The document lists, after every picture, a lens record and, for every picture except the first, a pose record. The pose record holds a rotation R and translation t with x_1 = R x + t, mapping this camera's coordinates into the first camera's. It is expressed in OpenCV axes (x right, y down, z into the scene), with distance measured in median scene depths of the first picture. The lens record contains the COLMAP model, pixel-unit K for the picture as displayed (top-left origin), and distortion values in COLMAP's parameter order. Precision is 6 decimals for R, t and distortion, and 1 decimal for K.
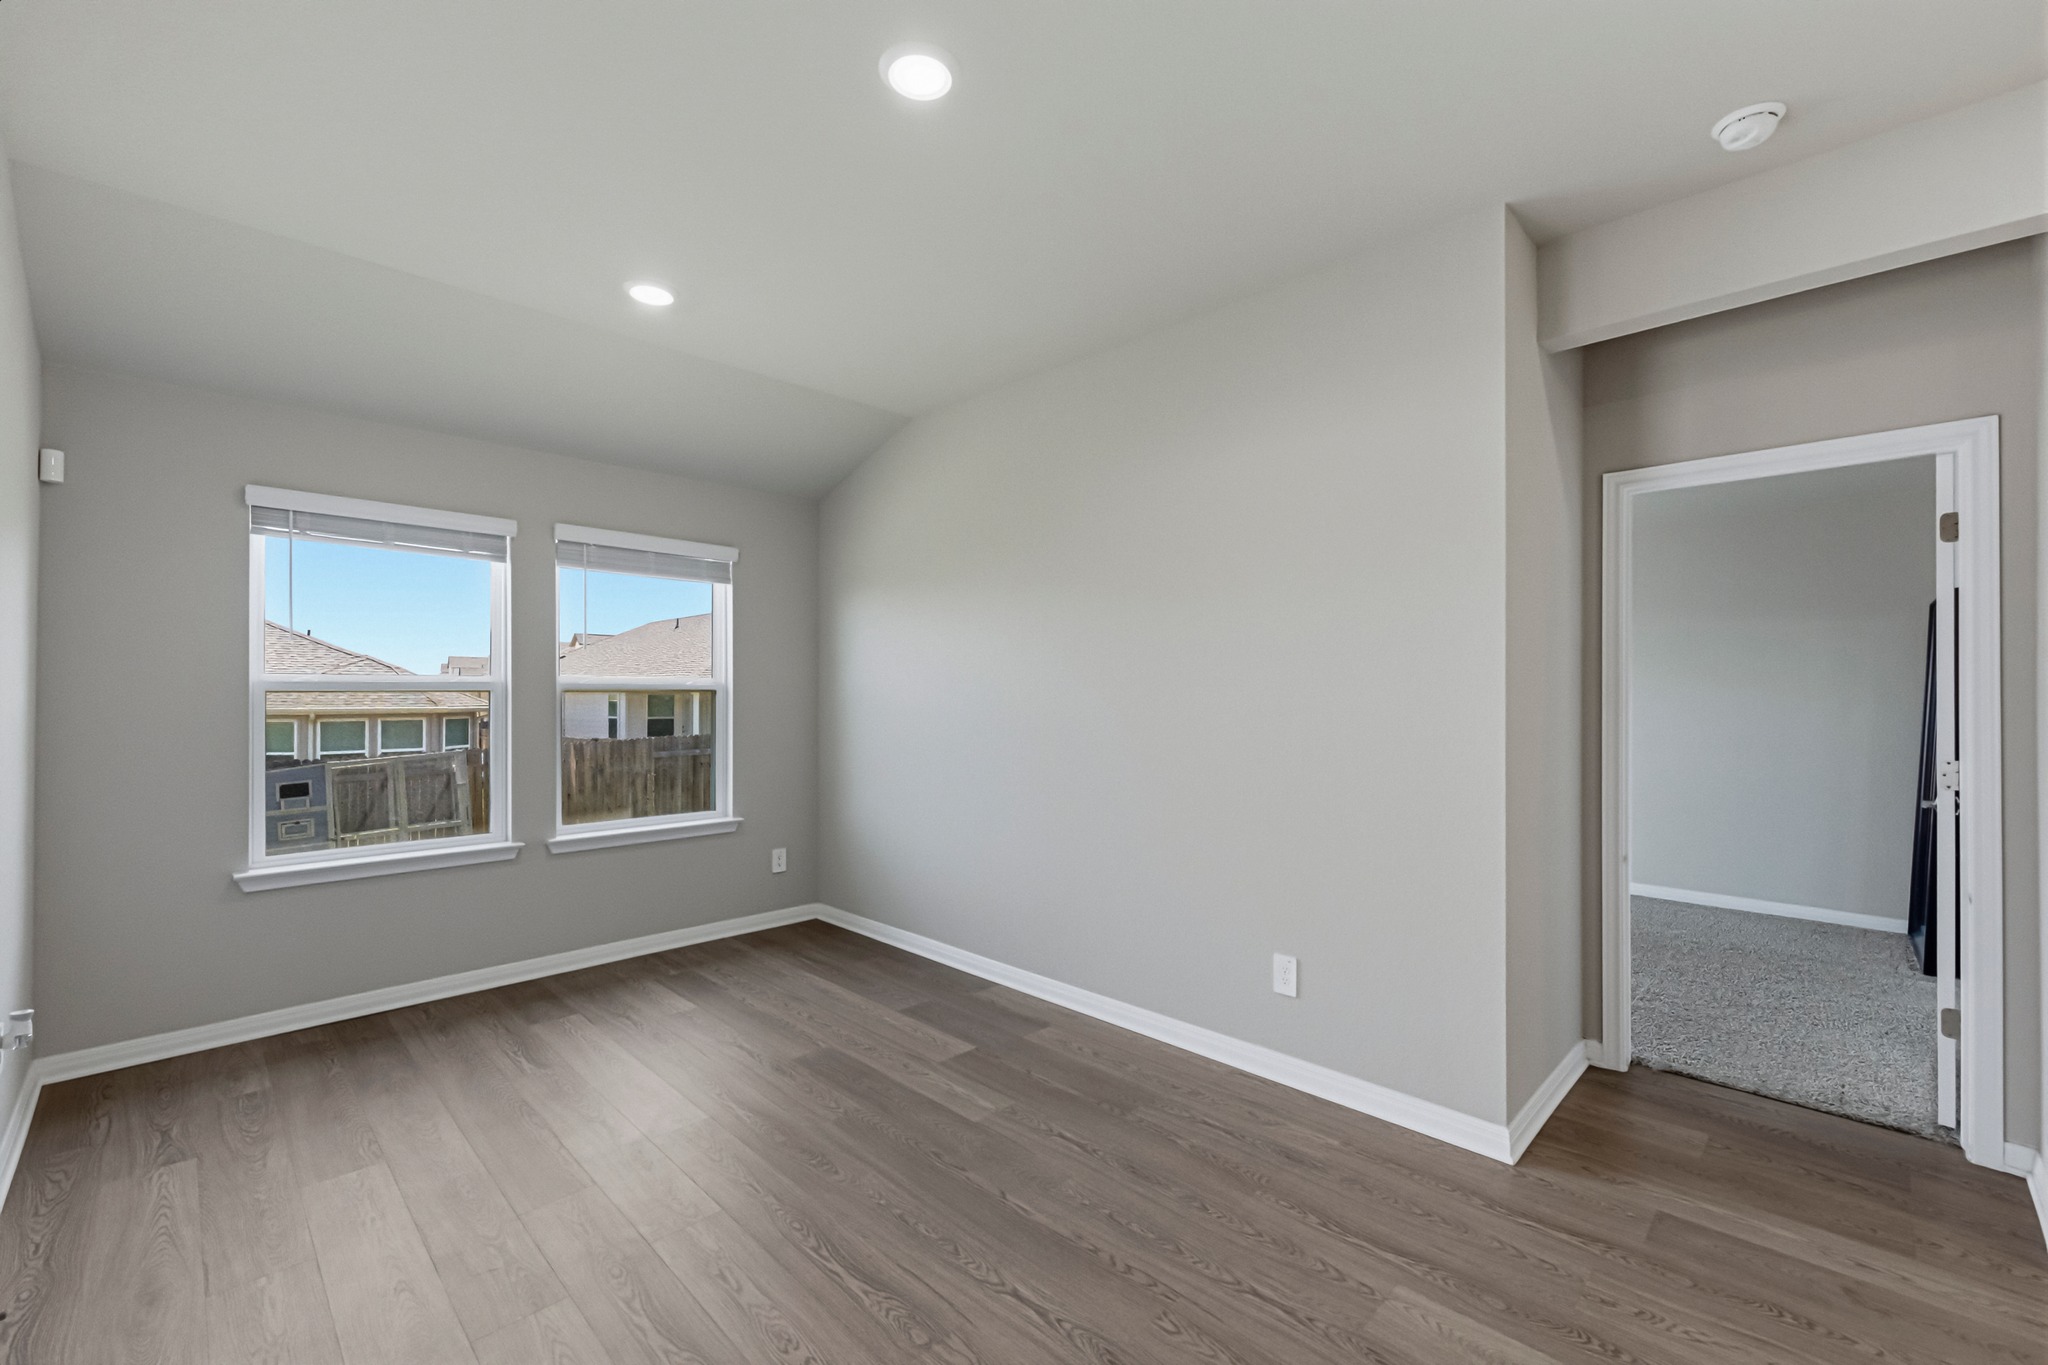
lens RADIAL K [[848.6, 0, 1022.9], [0, 848.6, 686.4], [0, 0, 1]] dist [0.002140, 0.000187]
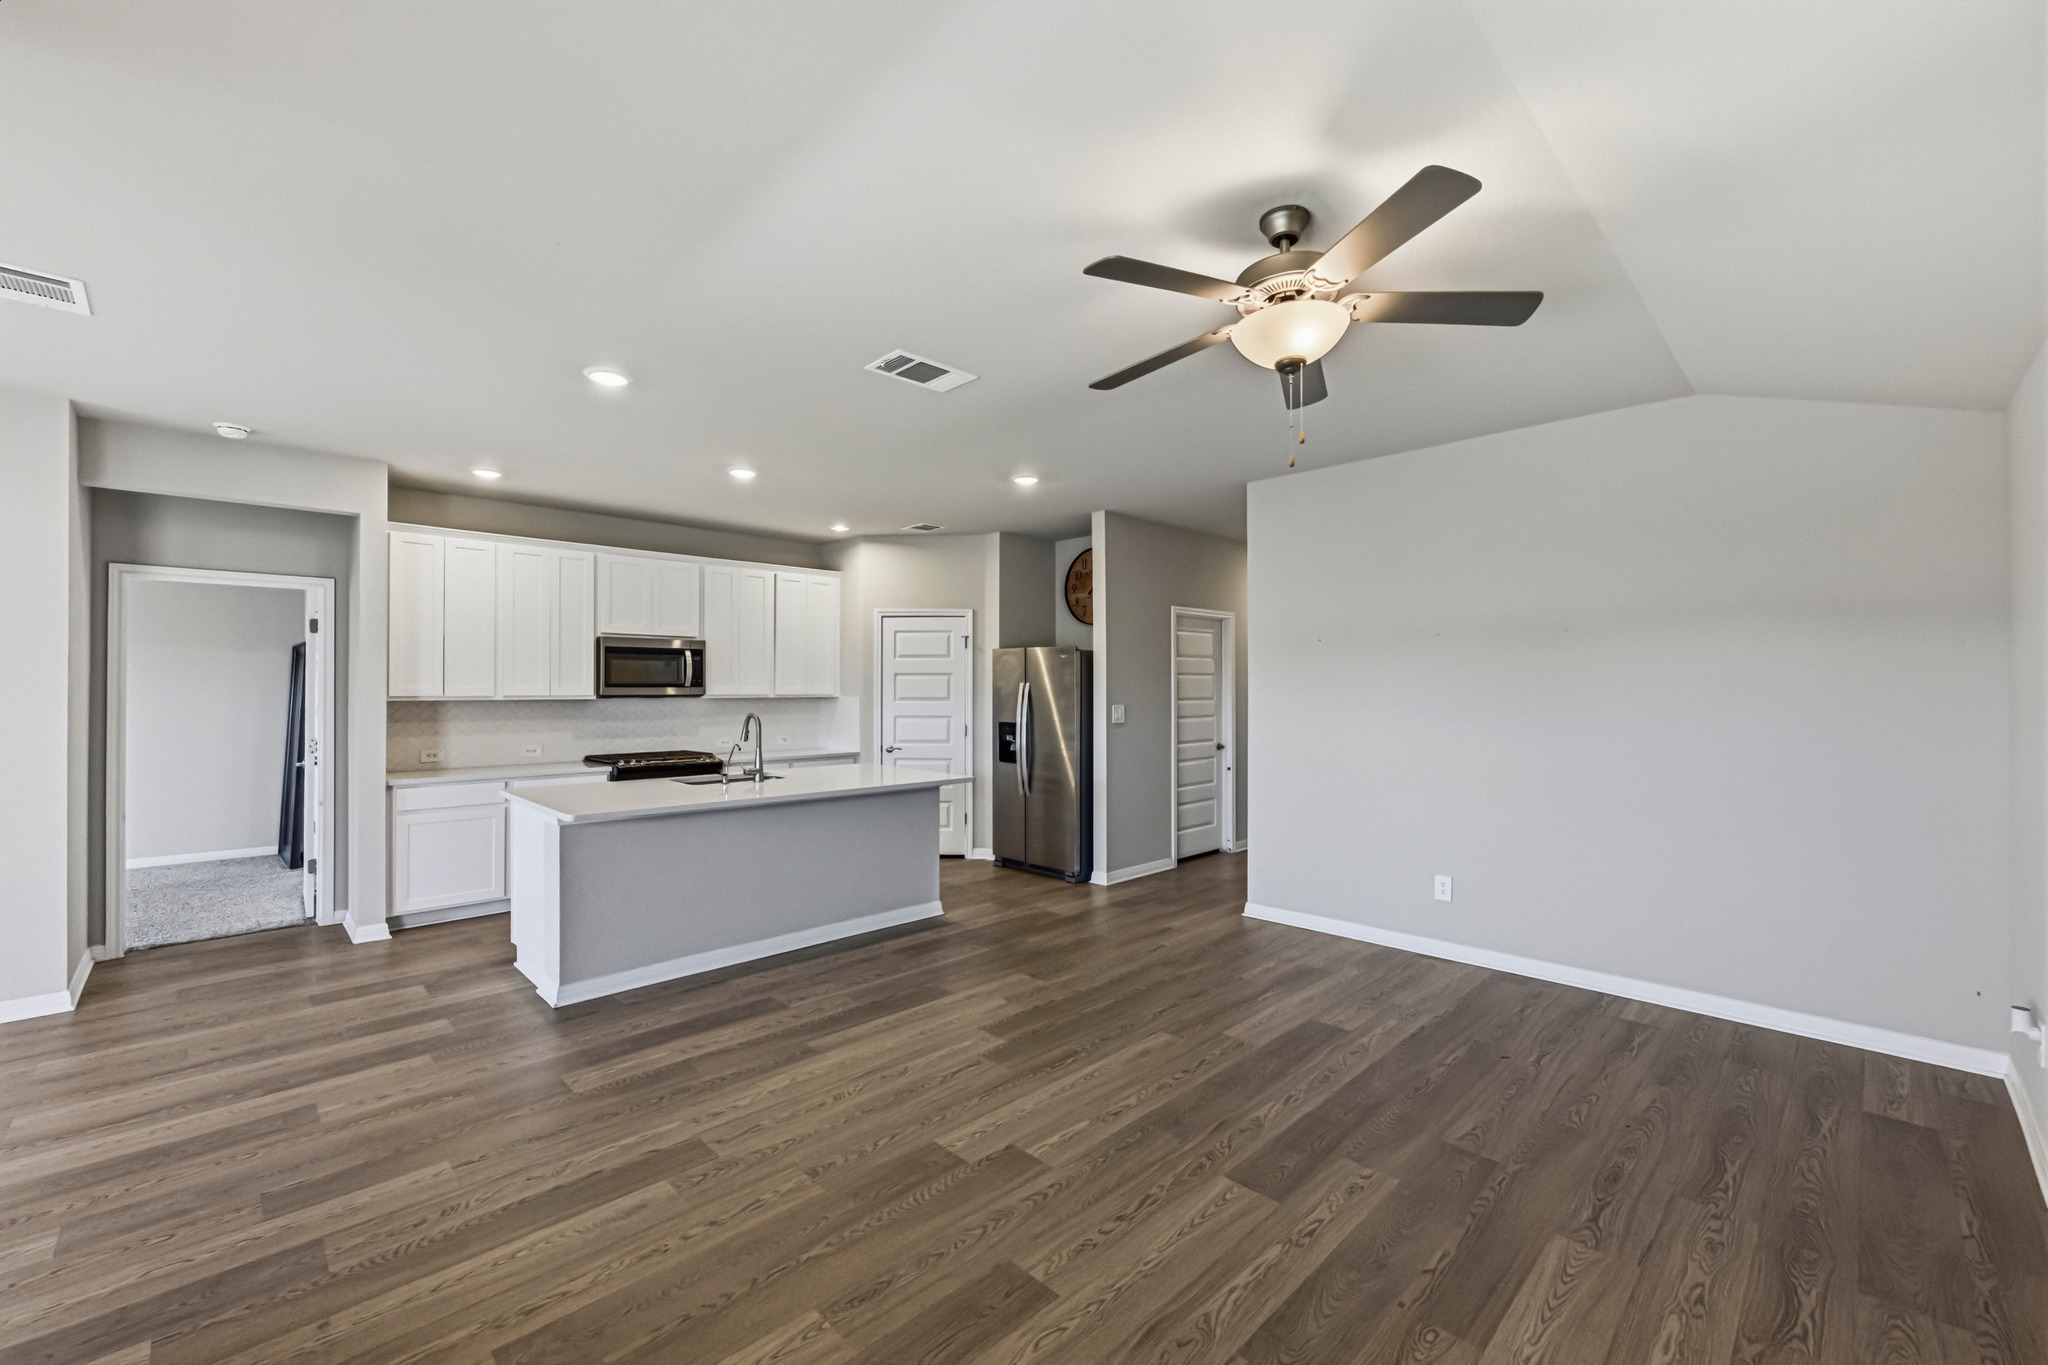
lens RADIAL K [[836.0, 0, 1024.0], [0, 836.0, 682.5], [0, 0, 1]] dist [0.000499, 0.000691]
pose [[0.015298, 0.005986, 0.999865, -0.766961], [-0.003587, 0.999976, -0.005932, -0.037068], [-0.999877, -0.003495, 0.015319, -0.633461]]
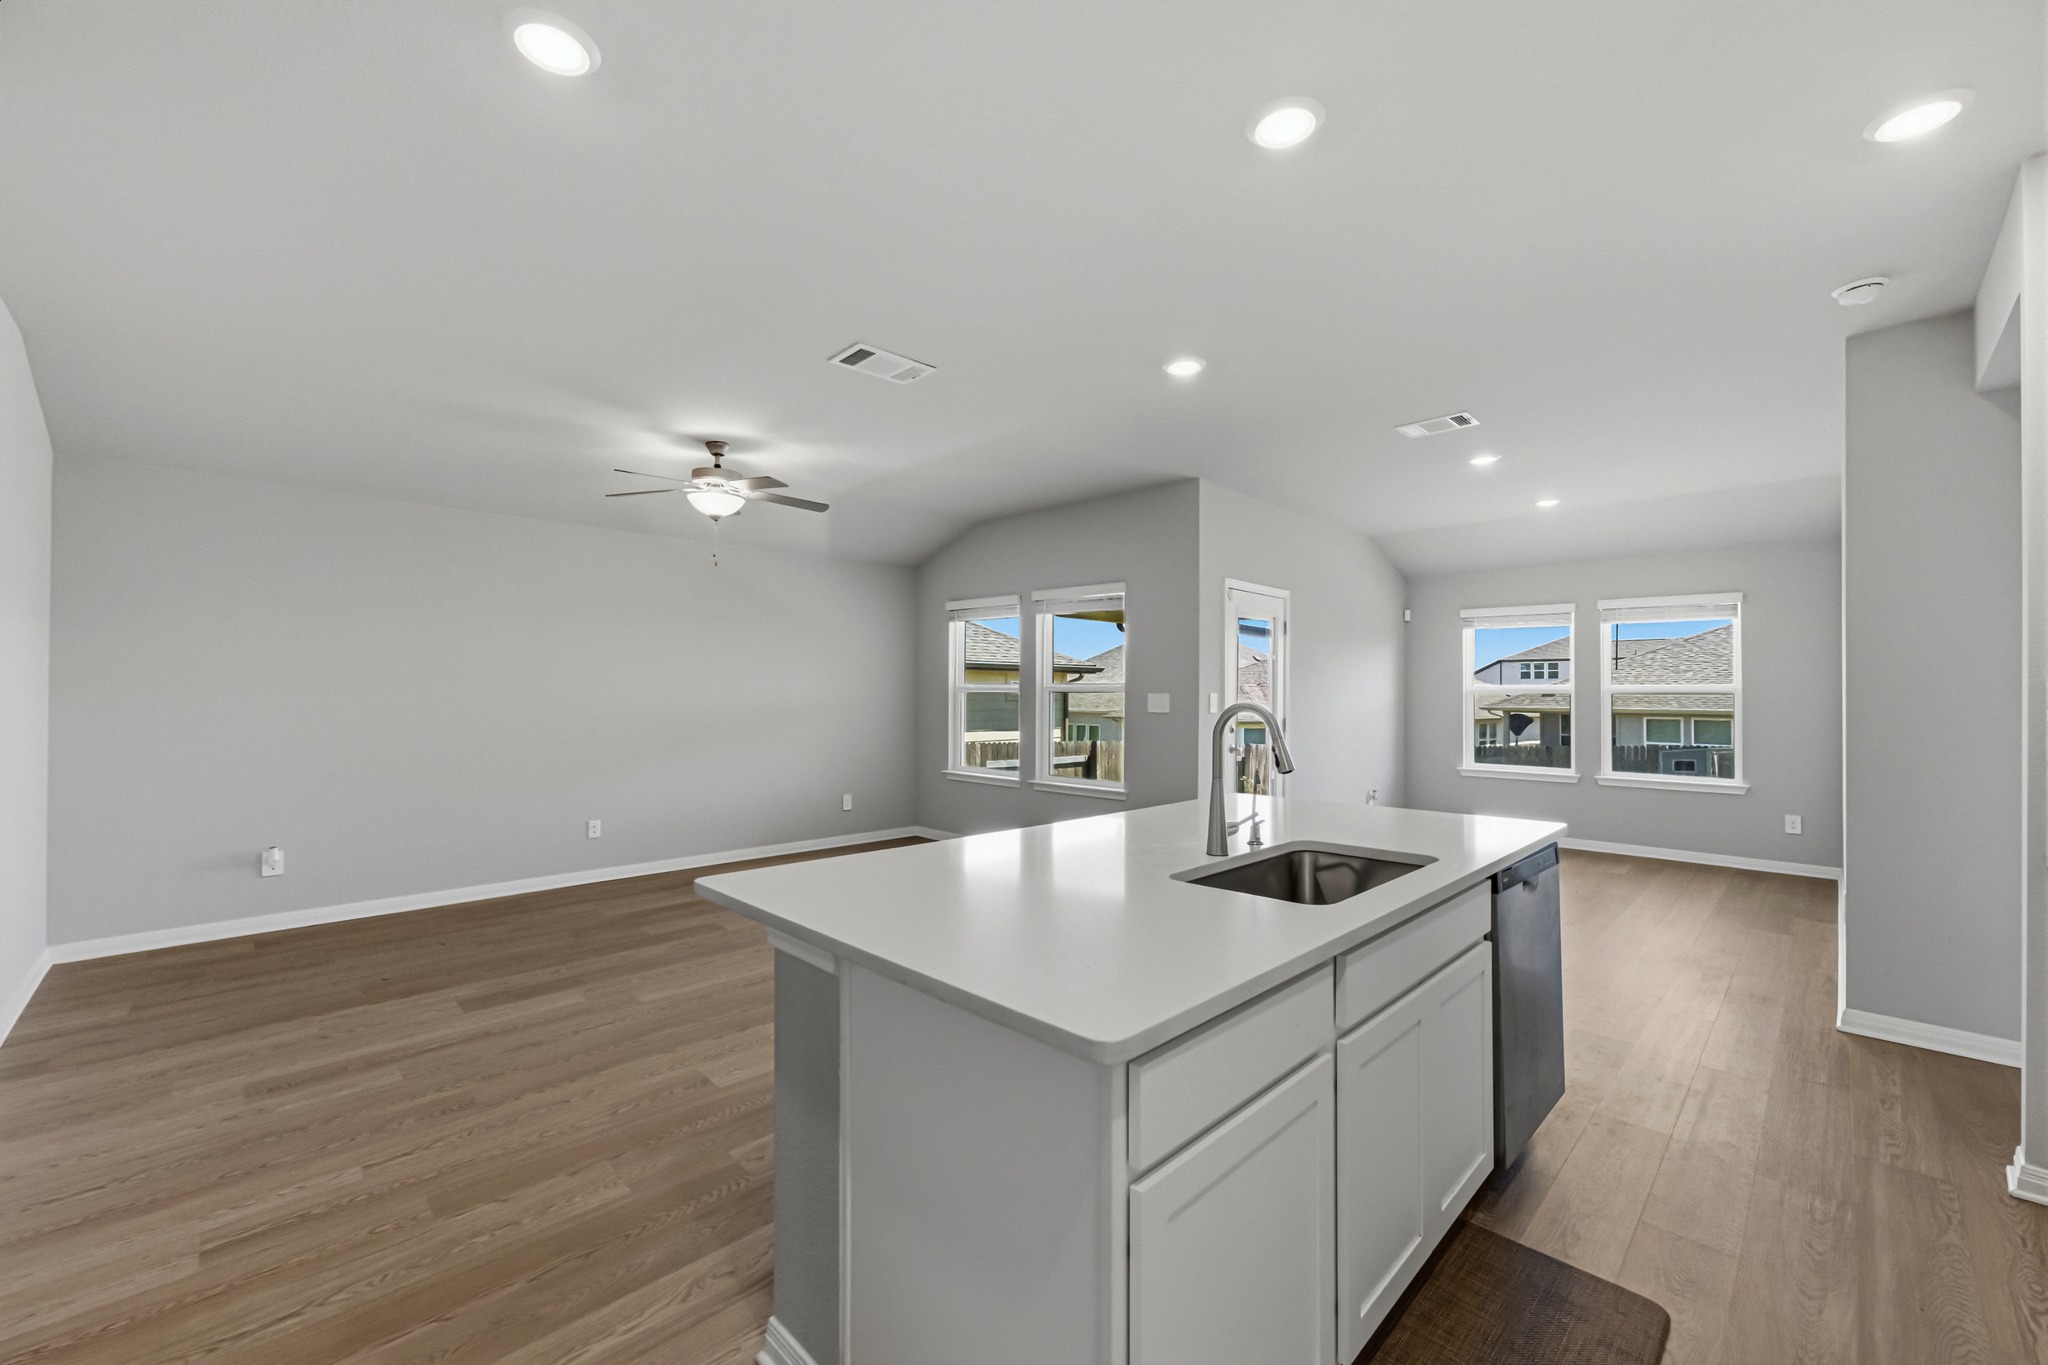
lens RADIAL K [[805.4, 0, 1027.1], [0, 805.4, 685.9], [0, 0, 1]] dist [-0.002133, 0.000280]
pose [[-0.007939, -0.009153, -0.999927, 1.526809], [0.000352, 0.999958, -0.009156, 0.004759], [0.999968, -0.000425, -0.007936, -0.259081]]
